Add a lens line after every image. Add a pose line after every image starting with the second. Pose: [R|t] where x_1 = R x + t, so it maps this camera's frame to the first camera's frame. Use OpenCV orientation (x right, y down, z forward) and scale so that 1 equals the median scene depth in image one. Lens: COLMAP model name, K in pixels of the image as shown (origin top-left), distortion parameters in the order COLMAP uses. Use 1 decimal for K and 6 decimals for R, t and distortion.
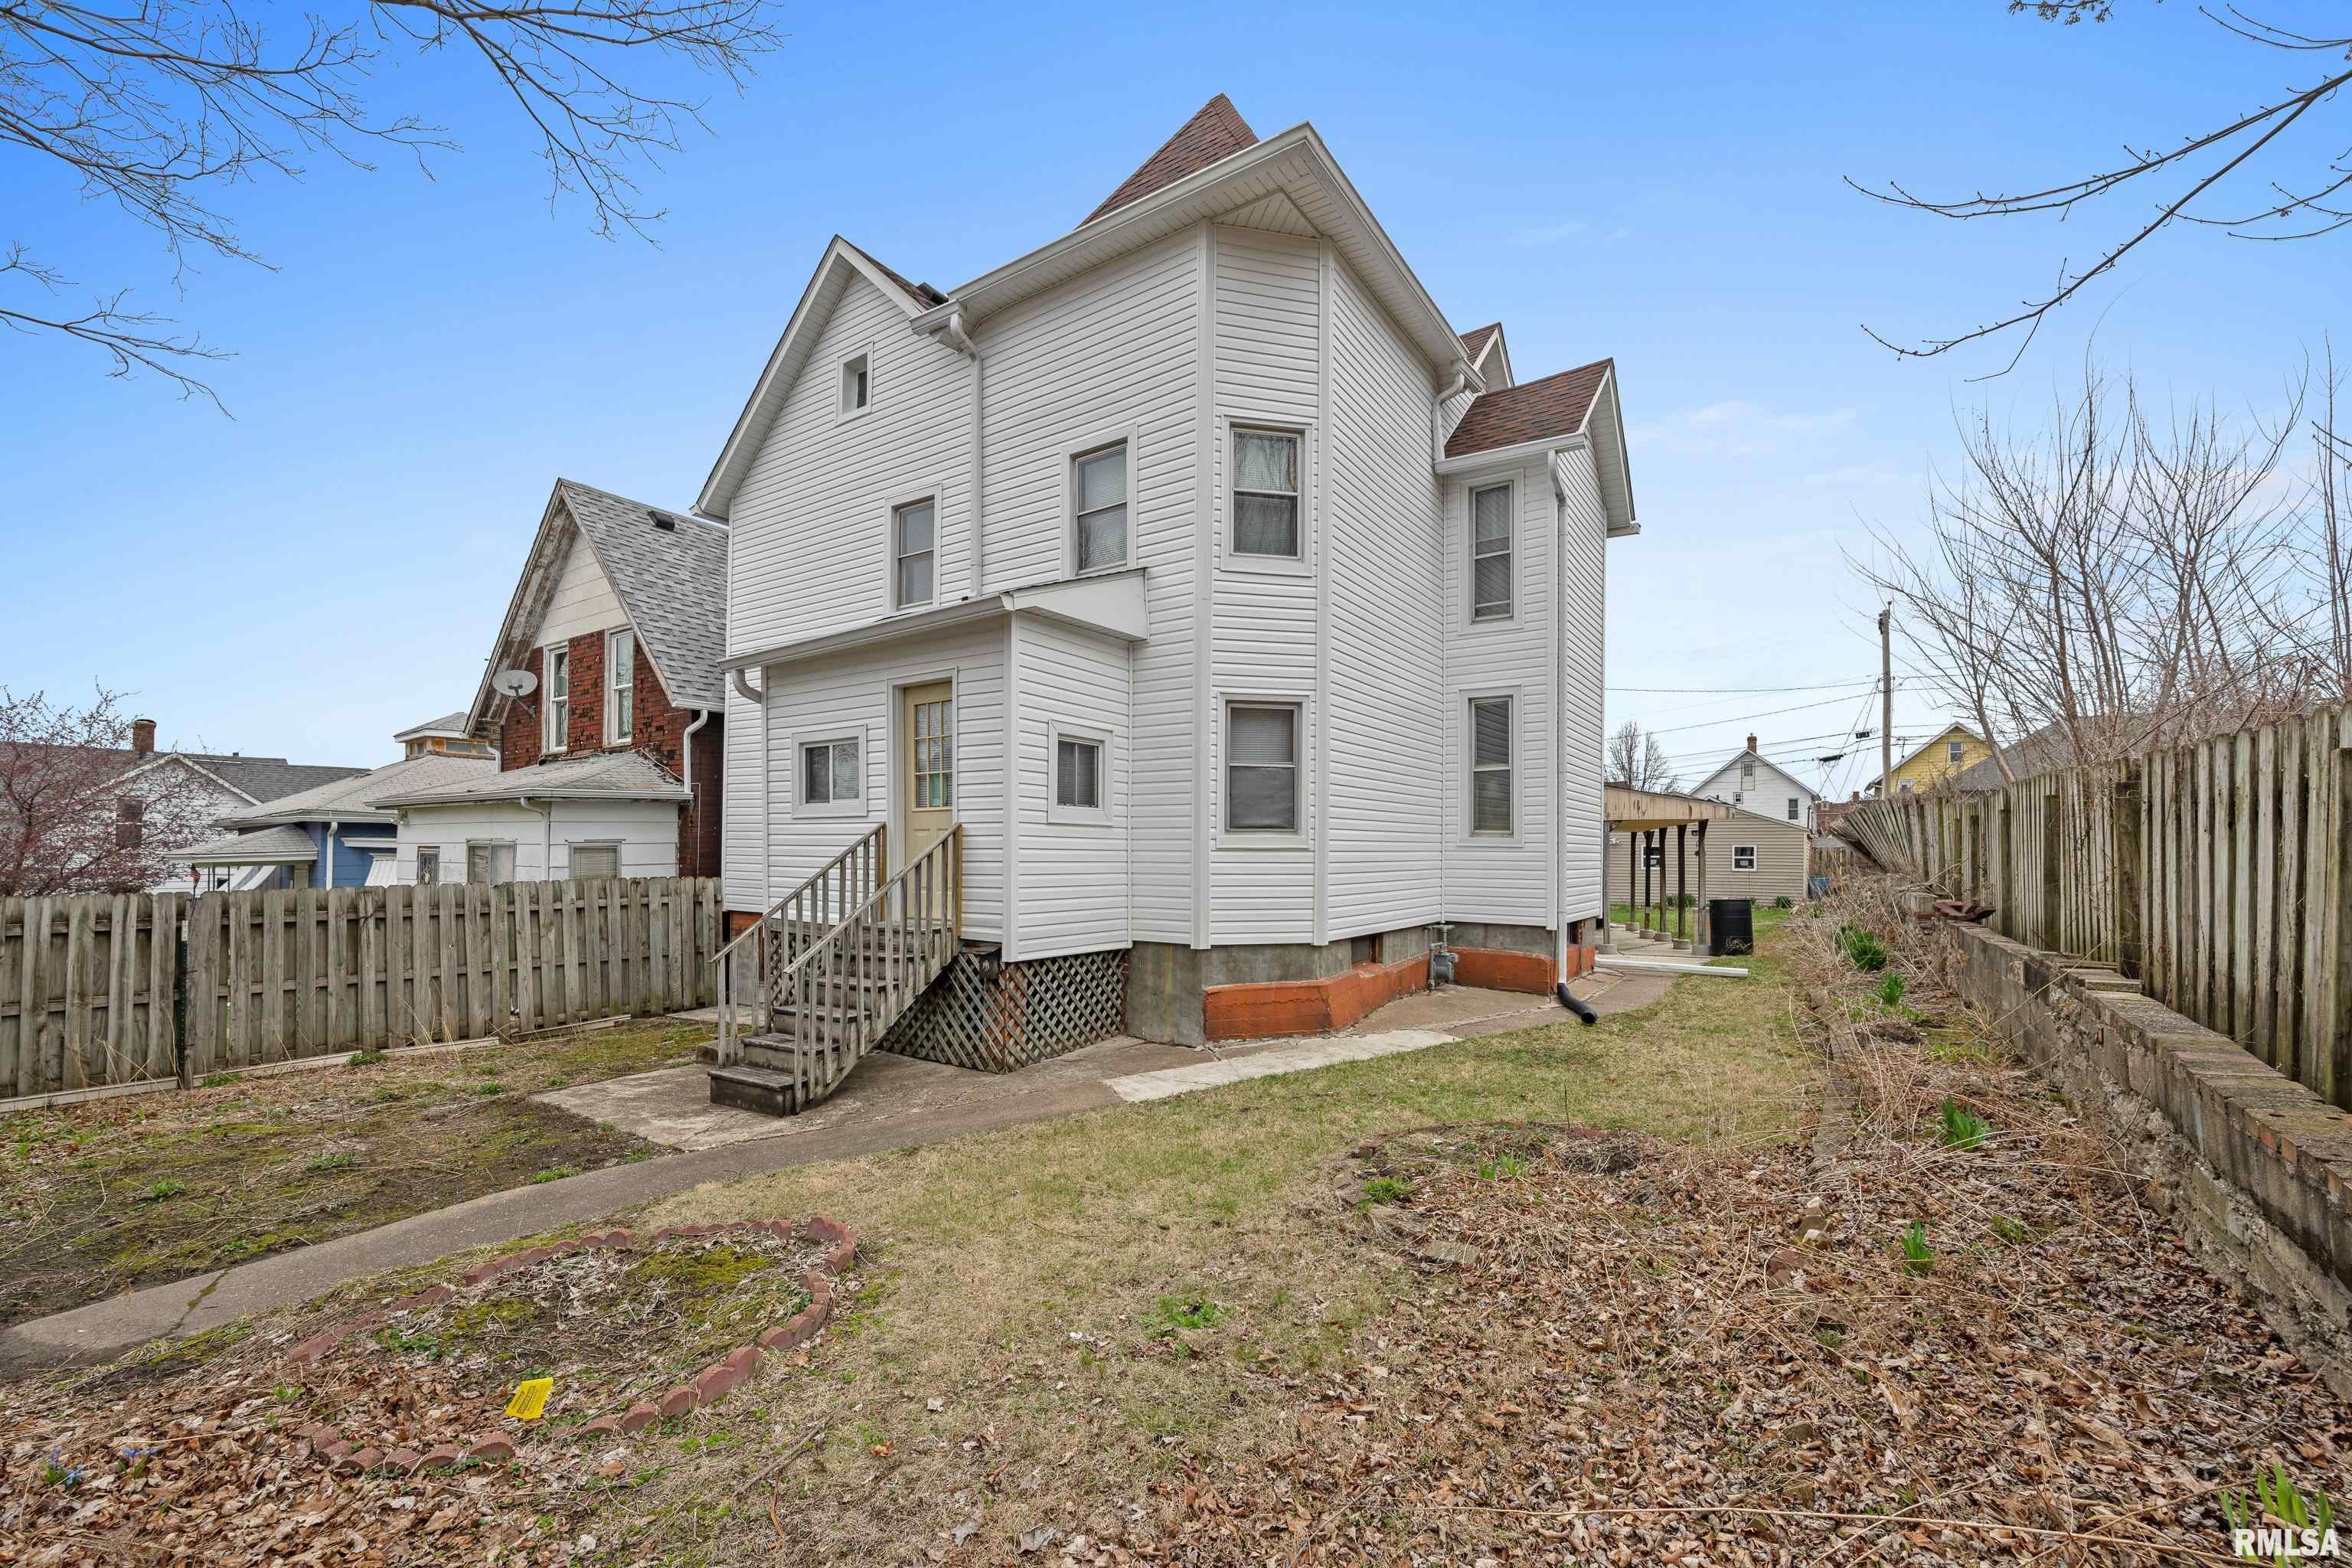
lens RADIAL K [[923.4, 0, 1173.0], [0, 923.4, 841.5], [0, 0, 1]] dist [-0.002169, -0.000293]
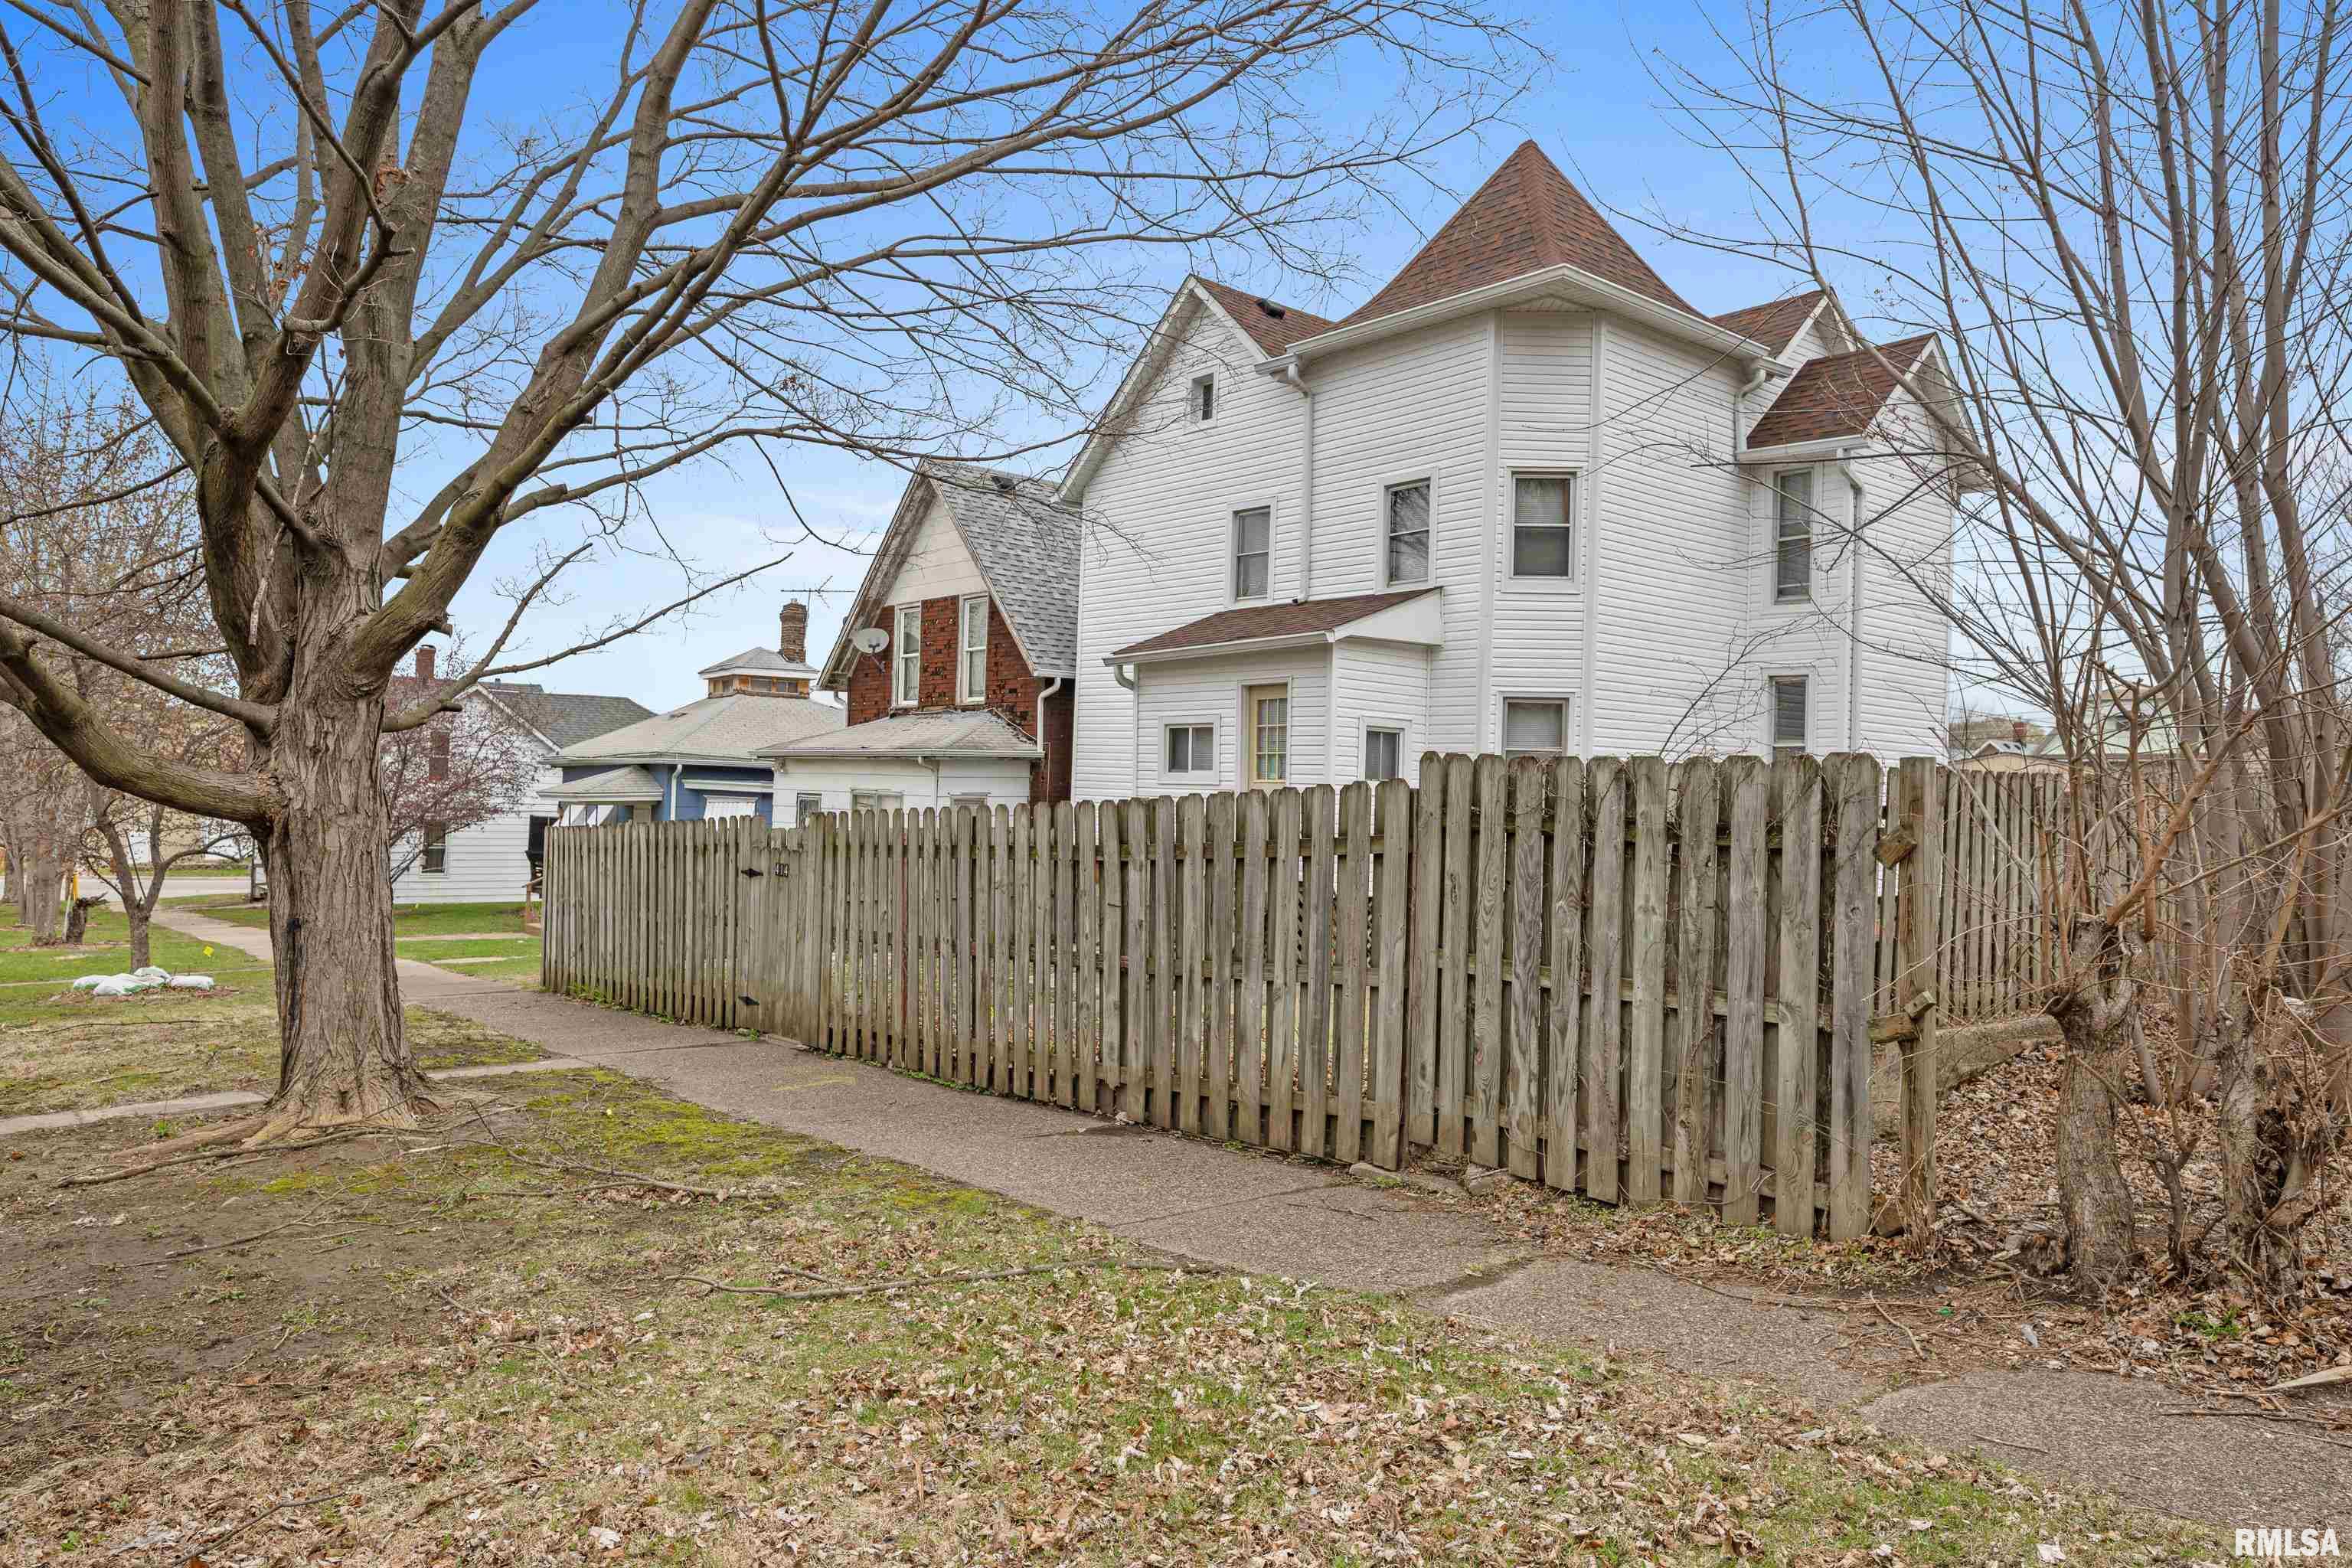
lens RADIAL K [[1489.3, 0, 1174.5], [0, 1489.3, 789.5], [0, 0, 1]] dist [-0.002135, -0.000259]
pose [[0.961183, 0.020071, -0.275182, 0.135458], [-0.019118, 0.999798, 0.006144, -0.024437], [0.275250, -0.000645, 0.961373, -0.761610]]
